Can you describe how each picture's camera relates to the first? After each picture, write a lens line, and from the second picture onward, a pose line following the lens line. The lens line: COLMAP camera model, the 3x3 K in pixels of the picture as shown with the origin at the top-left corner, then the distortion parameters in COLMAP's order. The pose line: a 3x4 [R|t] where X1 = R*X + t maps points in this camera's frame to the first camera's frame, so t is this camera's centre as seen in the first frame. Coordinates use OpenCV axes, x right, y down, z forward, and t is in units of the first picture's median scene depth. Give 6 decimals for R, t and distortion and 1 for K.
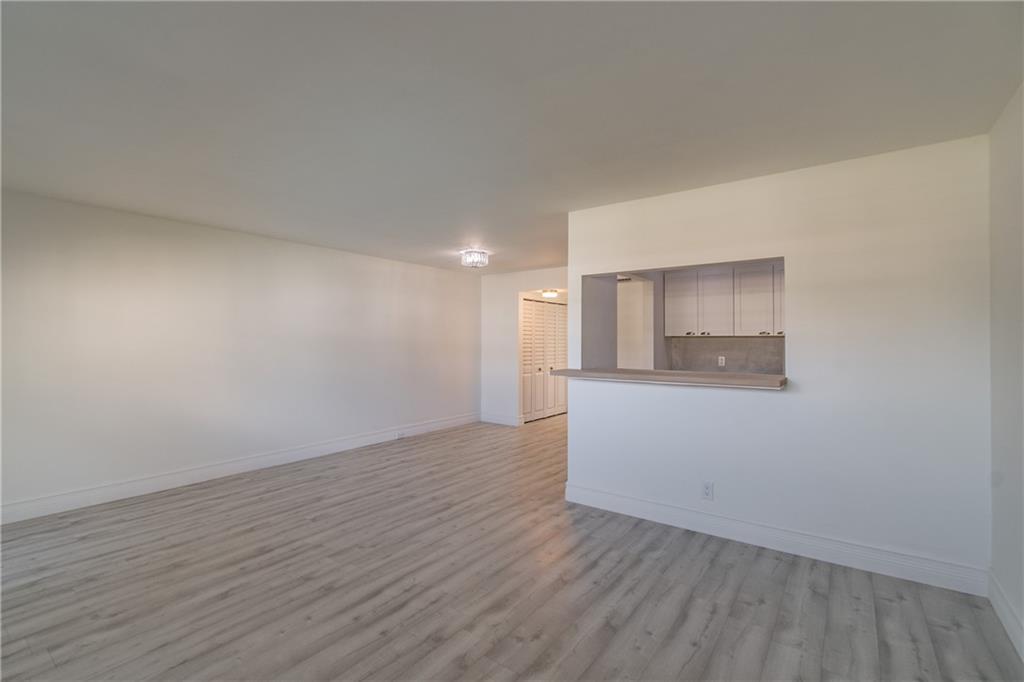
lens RADIAL K [[460.0, 0, 510.6], [0, 460.0, 332.4], [0, 0, 1]] dist [0.002067, -0.000070]
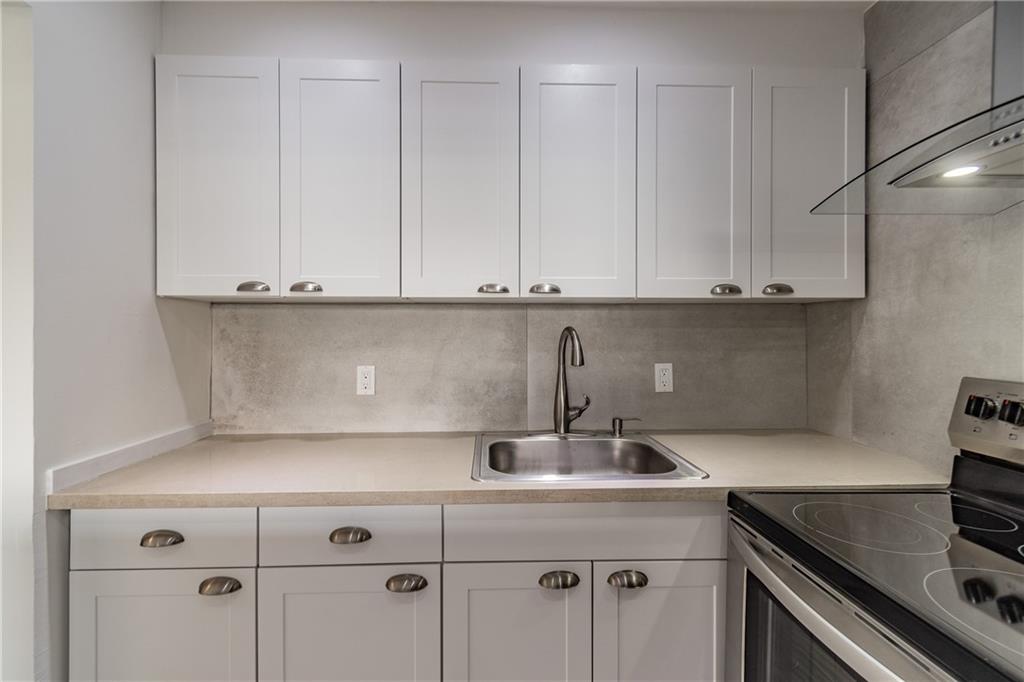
lens RADIAL K [[462.7, 0, 529.9], [0, 462.7, 330.3], [0, 0, 1]] dist [0.008353, -0.000156]
pose [[0.789128, 0.001476, 0.614227, 0.560223], [-0.010152, 0.999892, 0.010641, 0.036937], [-0.614145, -0.014633, 0.789058, 1.087933]]
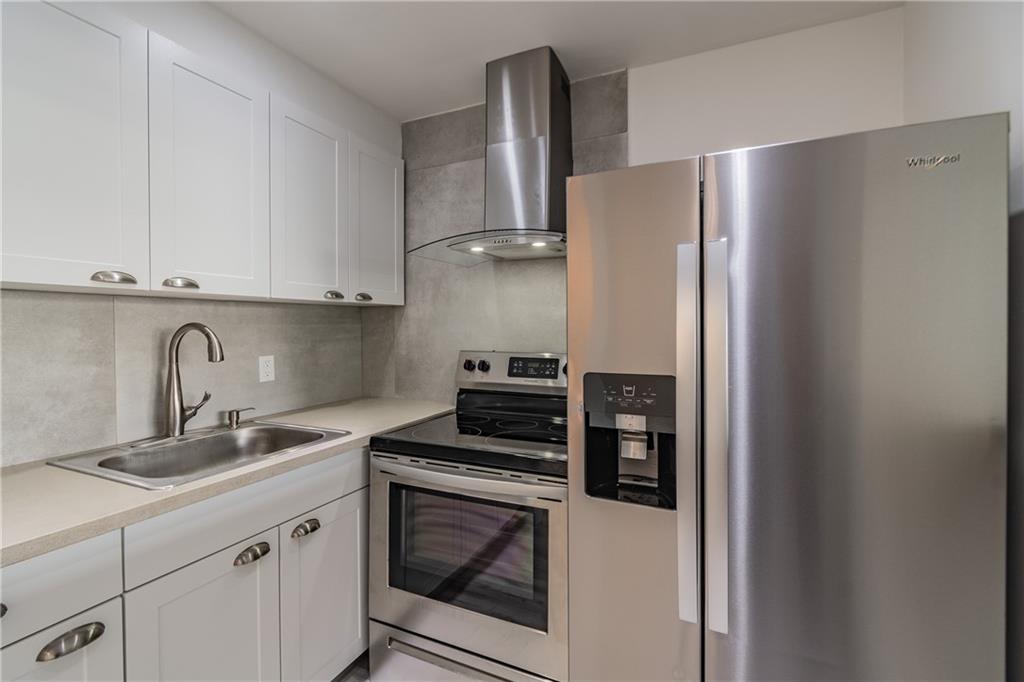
lens RADIAL K [[446.1, 0, 511.6], [0, 446.1, 330.0], [0, 0, 1]] dist [0.001387, -0.000208]
pose [[-0.179583, -0.009055, 0.983701, 0.394683], [-0.014534, 0.999873, 0.006551, 0.037598], [-0.983635, -0.013120, -0.179692, 1.203286]]
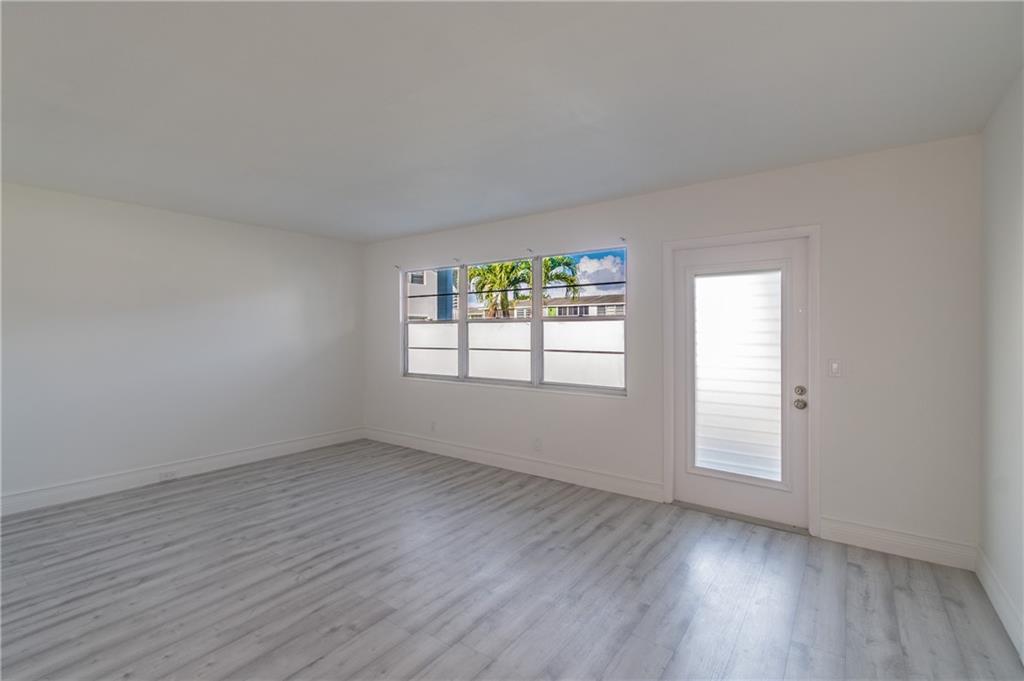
lens RADIAL K [[460.0, 0, 510.6], [0, 460.0, 331.9], [0, 0, 1]] dist [0.002067, -0.000070]
pose [[-0.999989, -0.000234, -0.004725, -0.497124], [-0.000146, 0.999825, -0.018683, 0.029213], [0.004728, -0.018683, -0.999814, 1.510327]]
